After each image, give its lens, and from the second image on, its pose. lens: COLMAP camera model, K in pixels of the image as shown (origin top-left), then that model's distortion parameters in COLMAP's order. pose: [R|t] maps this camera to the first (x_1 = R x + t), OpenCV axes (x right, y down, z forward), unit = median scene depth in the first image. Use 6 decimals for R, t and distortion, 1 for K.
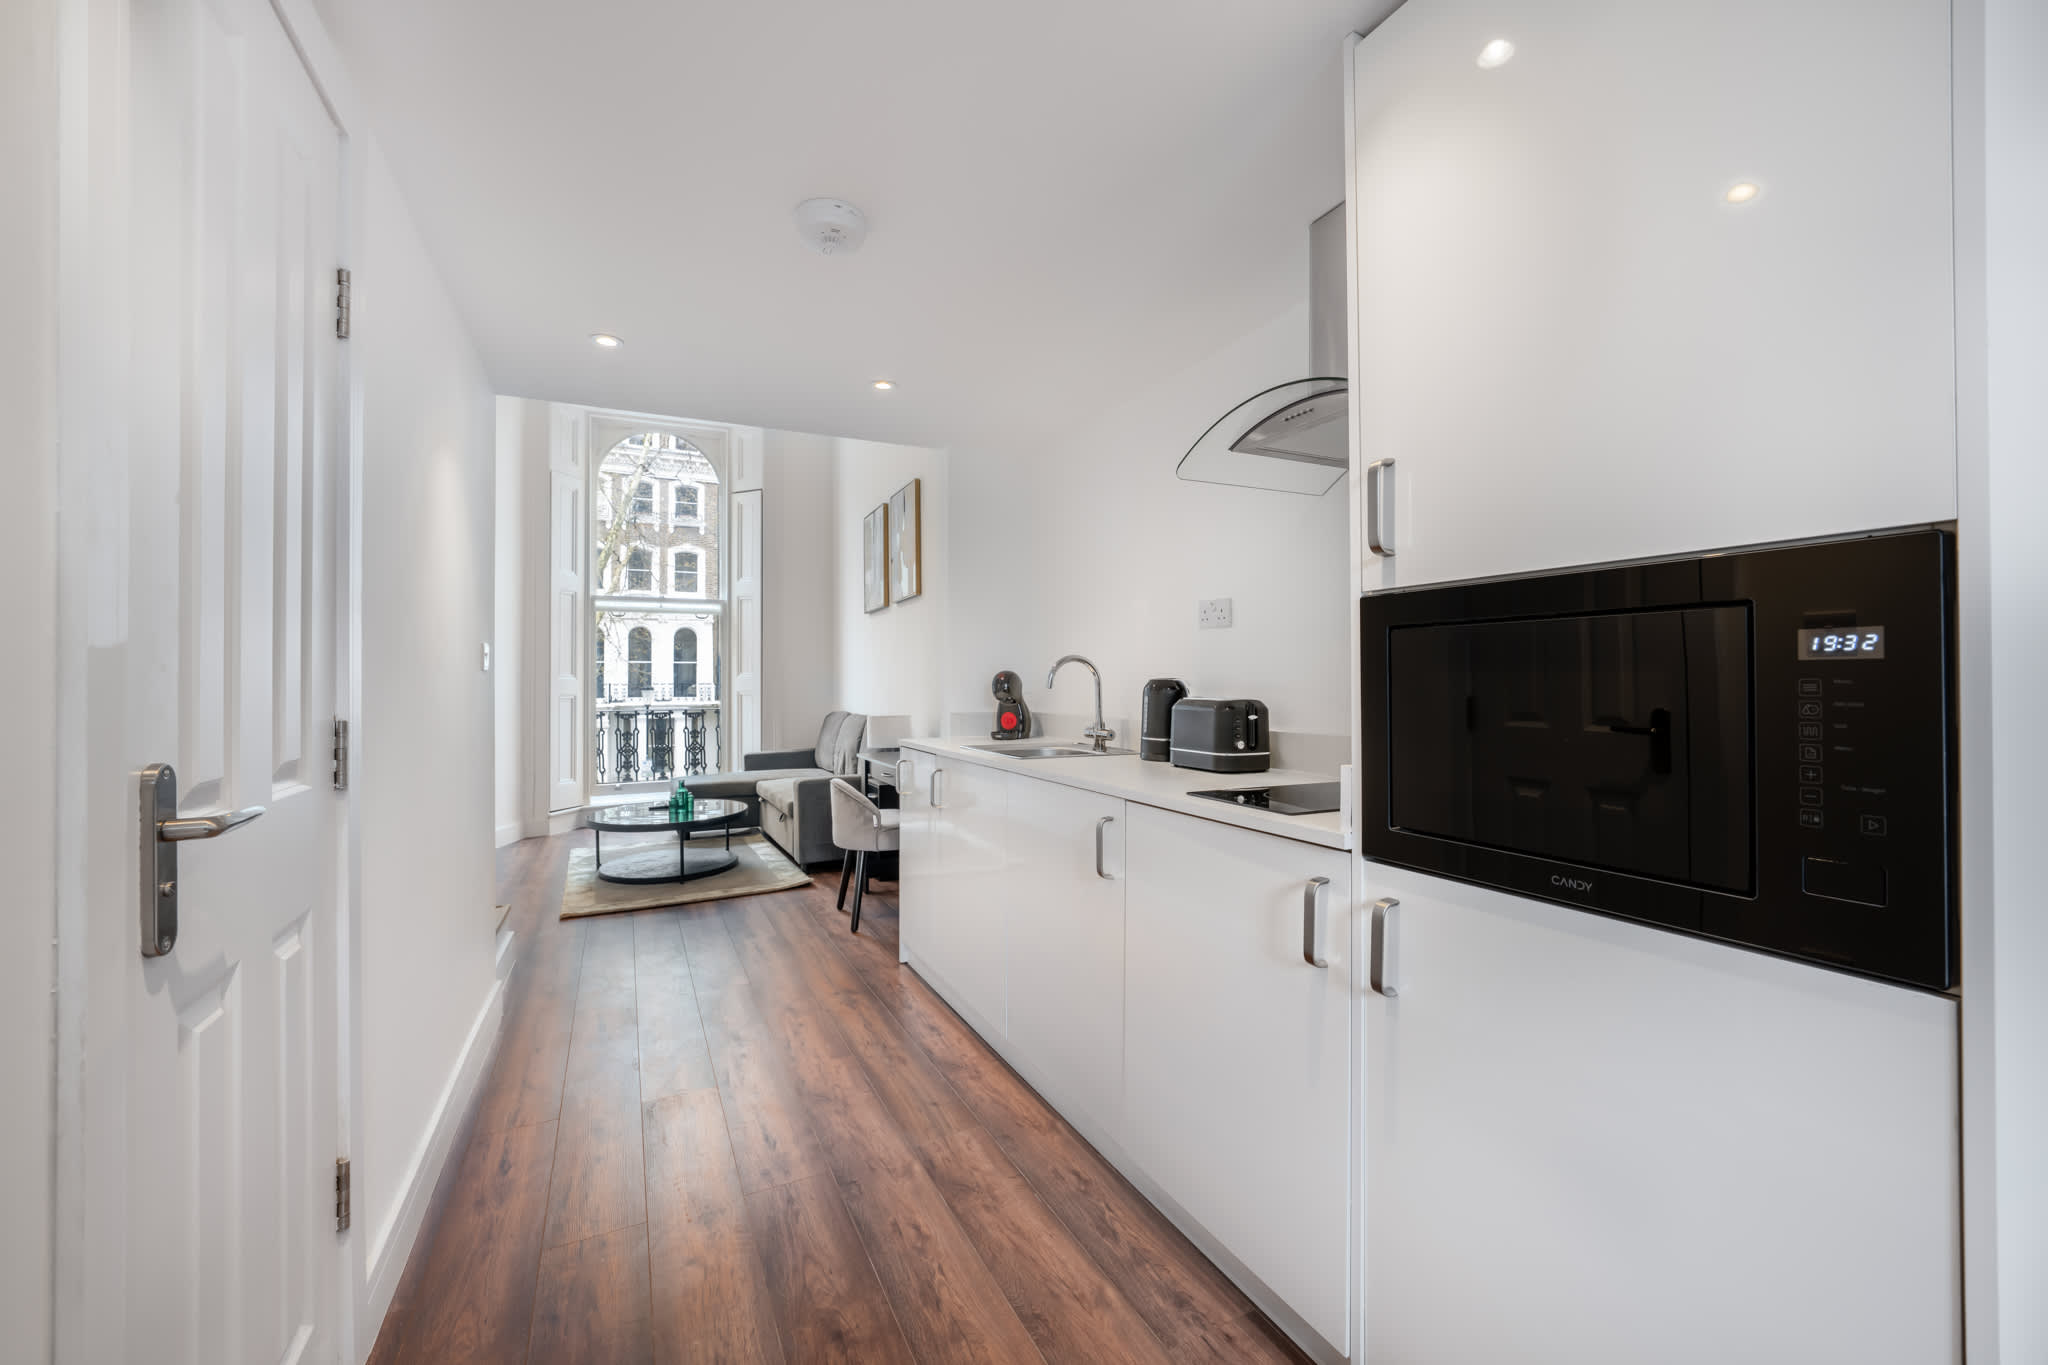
lens RADIAL K [[799.3, 0, 1024.0], [0, 799.3, 682.5], [0, 0, 1]] dist [-0.008917, -0.000019]
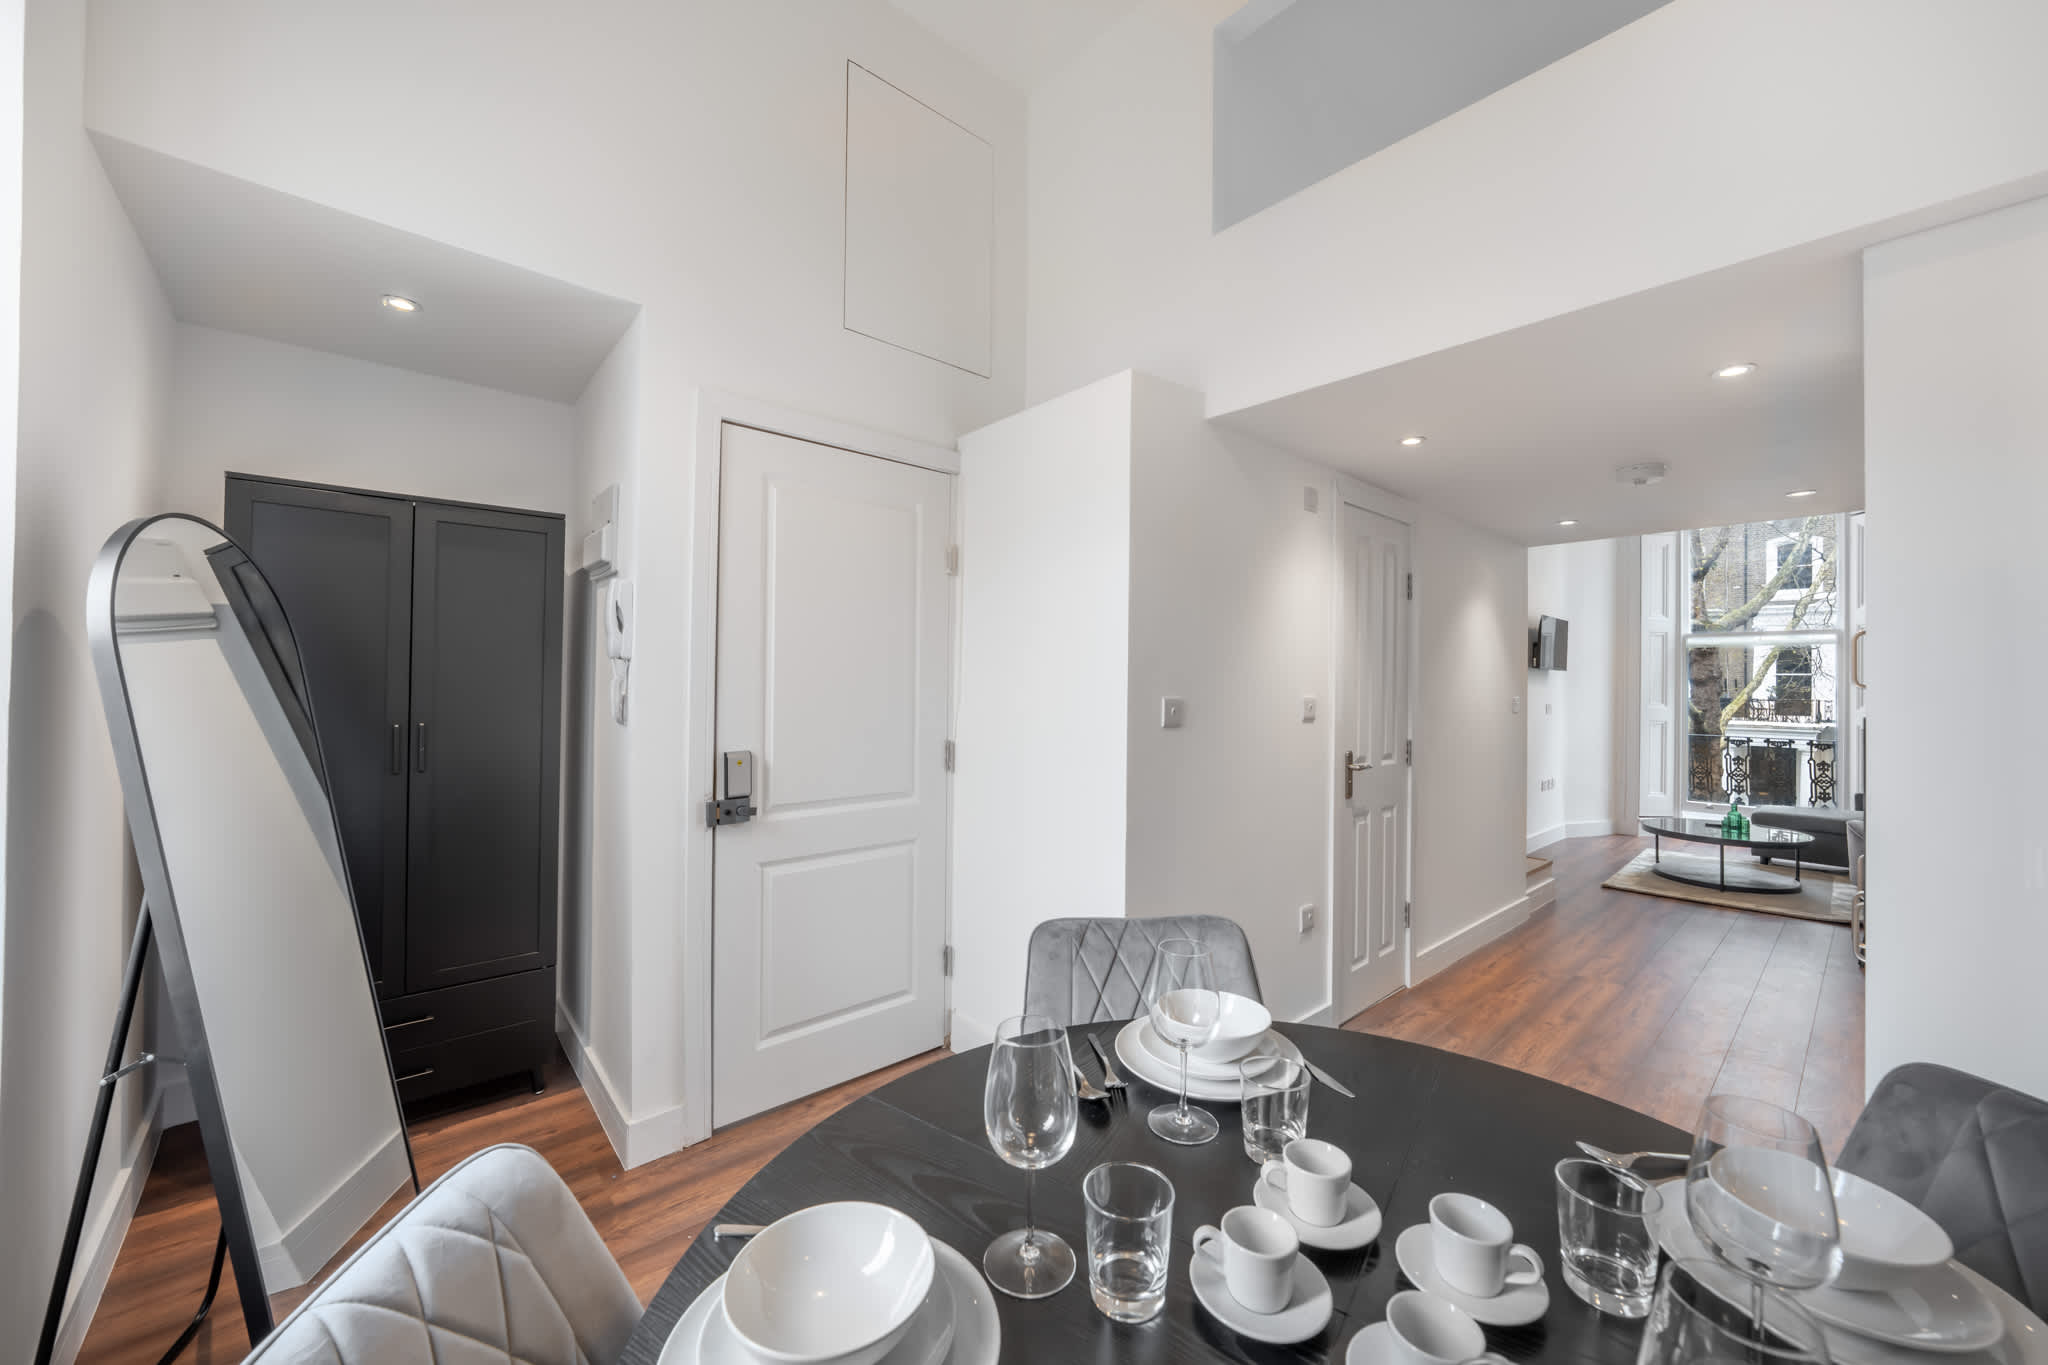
lens RADIAL K [[772.1, 0, 1020.3], [0, 772.1, 673.6], [0, 0, 1]] dist [-0.014161, -0.000058]
pose [[0.252280, -0.005323, -0.967640, 0.282301], [-0.016043, 0.999824, -0.009683, -0.027685], [0.967521, 0.017967, 0.252150, -0.198223]]
